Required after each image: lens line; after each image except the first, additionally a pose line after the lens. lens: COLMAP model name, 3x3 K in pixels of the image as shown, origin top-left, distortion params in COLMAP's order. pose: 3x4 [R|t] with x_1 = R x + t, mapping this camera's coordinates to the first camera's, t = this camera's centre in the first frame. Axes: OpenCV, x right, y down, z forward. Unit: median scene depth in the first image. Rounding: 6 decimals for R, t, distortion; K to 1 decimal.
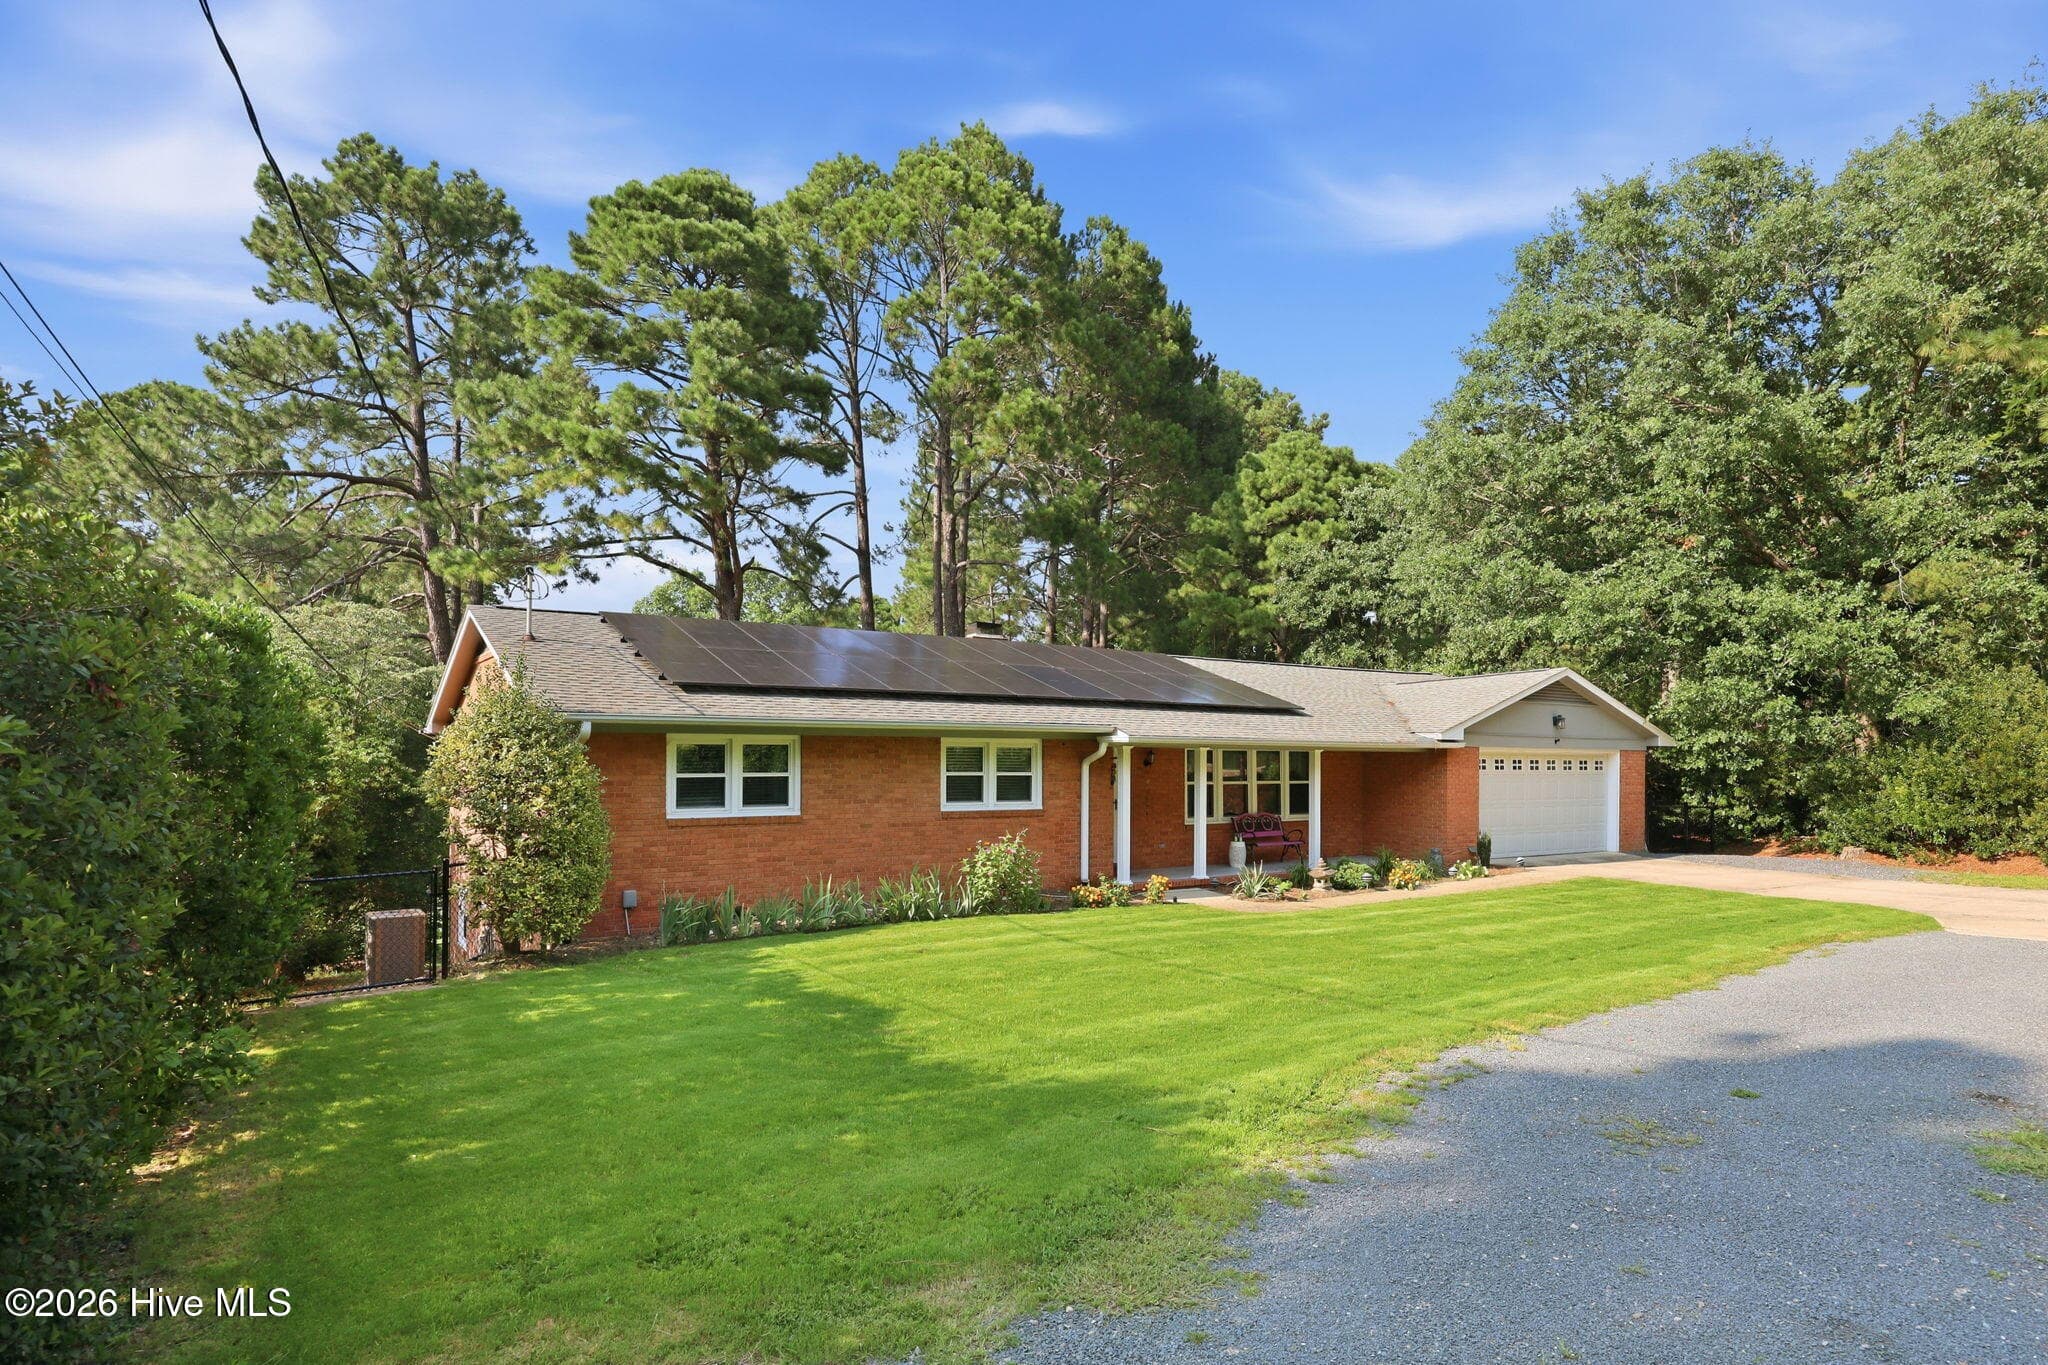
lens RADIAL K [[1161.6, 0, 1021.7], [0, 1161.6, 747.3], [0, 0, 1]] dist [-0.020745, 0.000100]
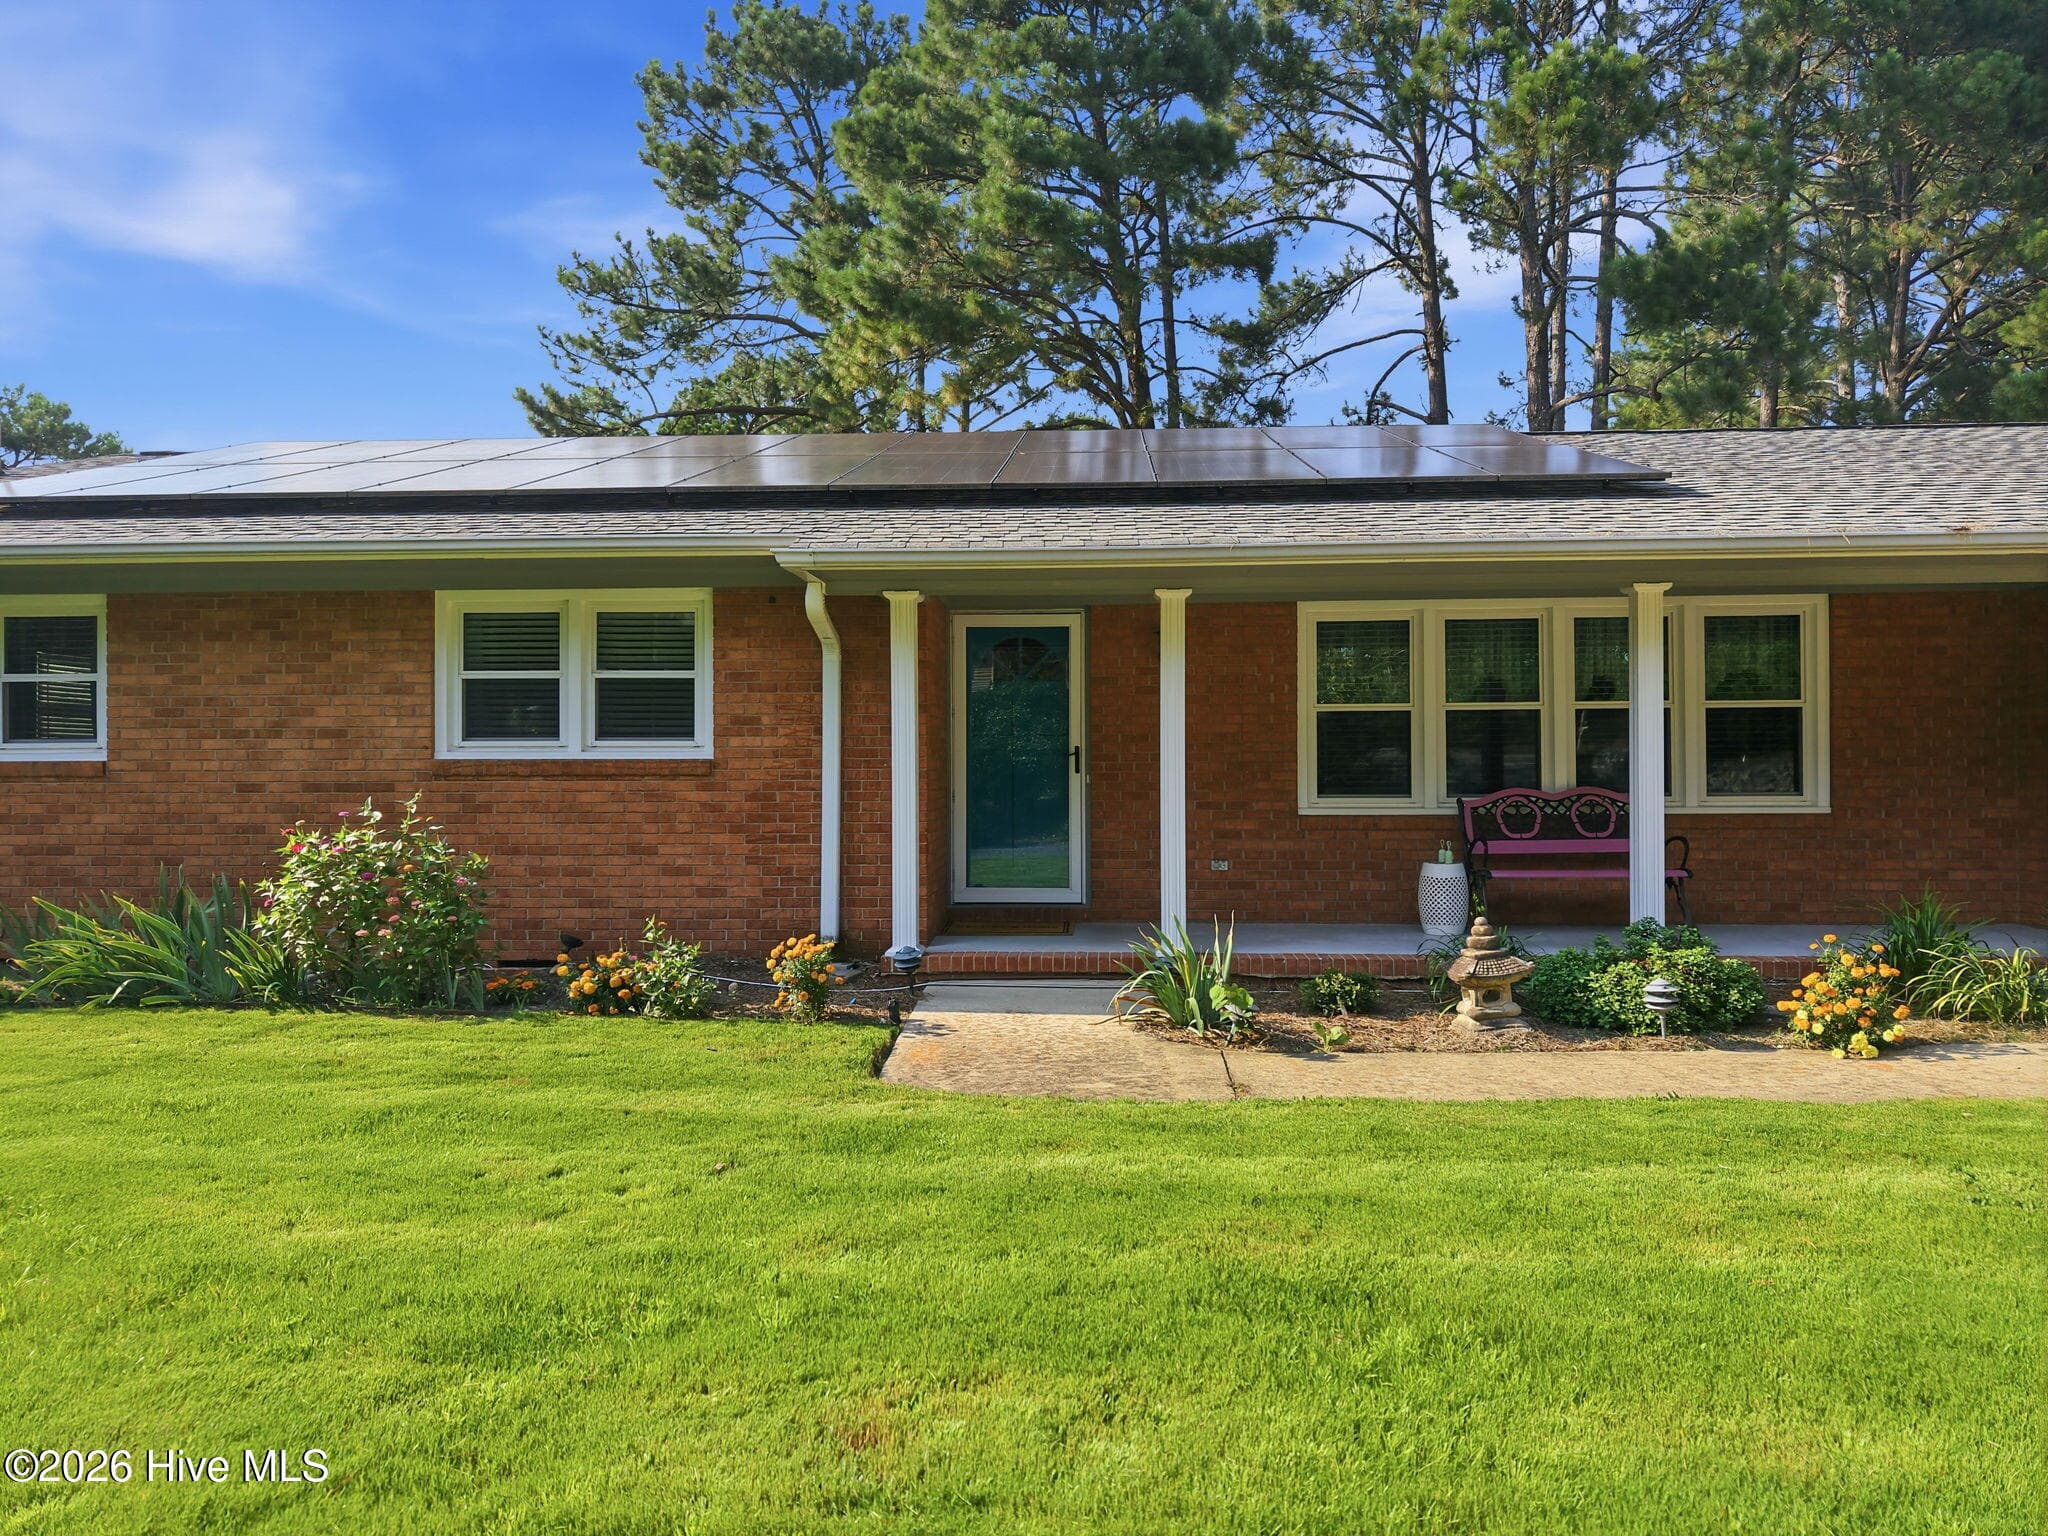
lens RADIAL K [[1381.5, 0, 1019.9], [0, 1381.5, 771.3], [0, 0, 1]] dist [0.004506, -0.006417]
pose [[0.796295, -0.008104, -0.604854, 0.286278], [0.013925, 0.999891, 0.004936, 0.040789], [0.604748, -0.012352, 0.796321, 0.488179]]
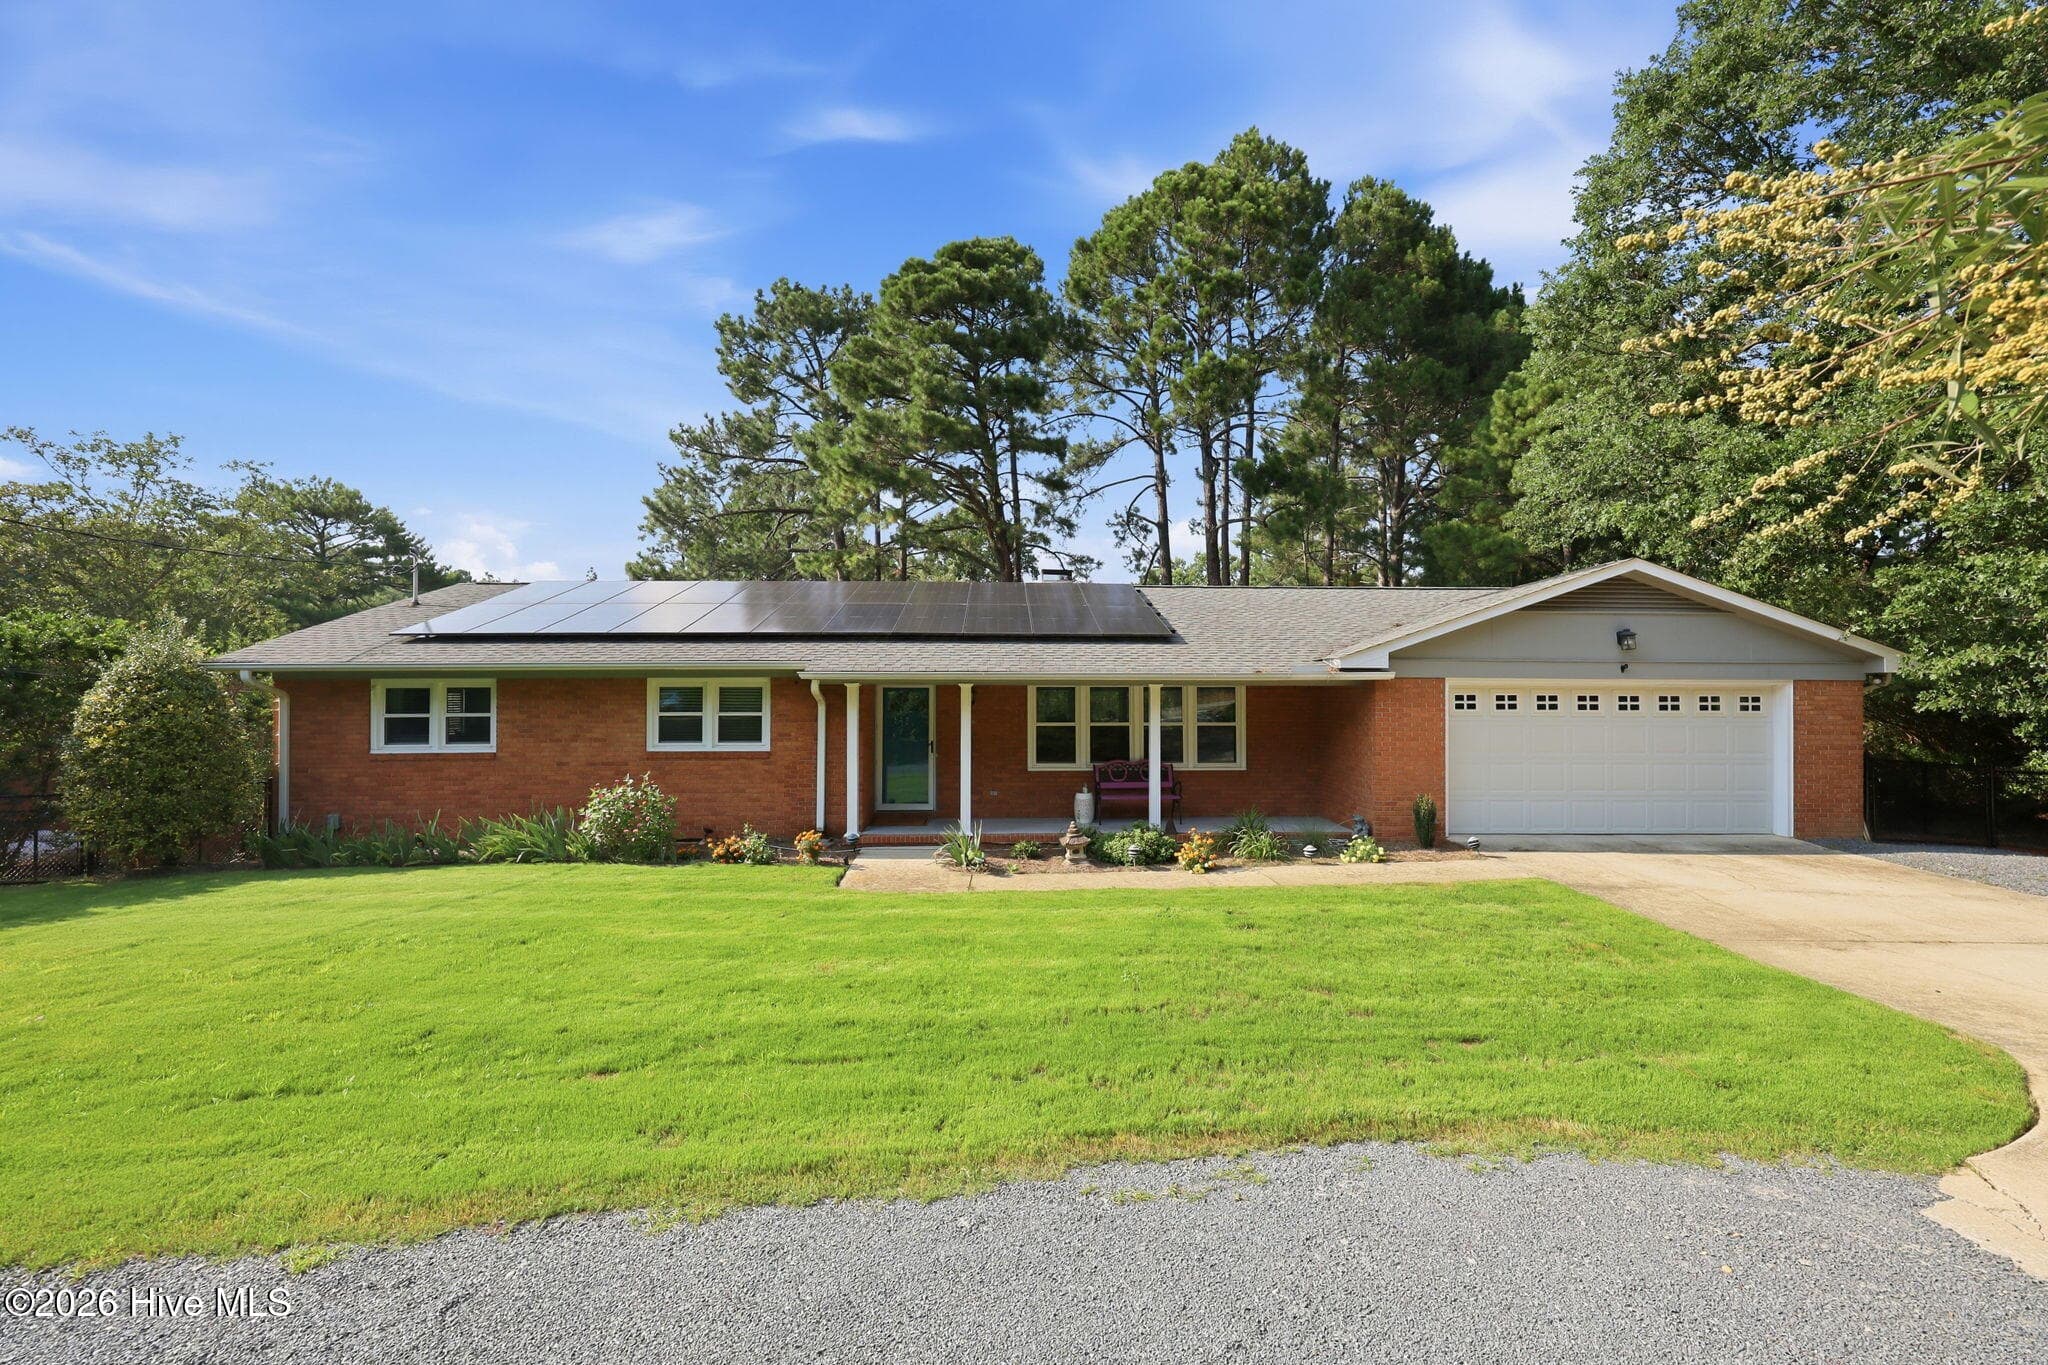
lens RADIAL K [[854.4, 0, 1026.1], [0, 854.4, 685.7], [0, 0, 1]] dist [-0.007972, 0.000101]
pose [[0.849555, -0.013955, -0.527315, 0.406682], [0.010303, 0.999898, -0.009863, 0.006076], [0.527399, 0.002946, 0.849613, 0.371669]]
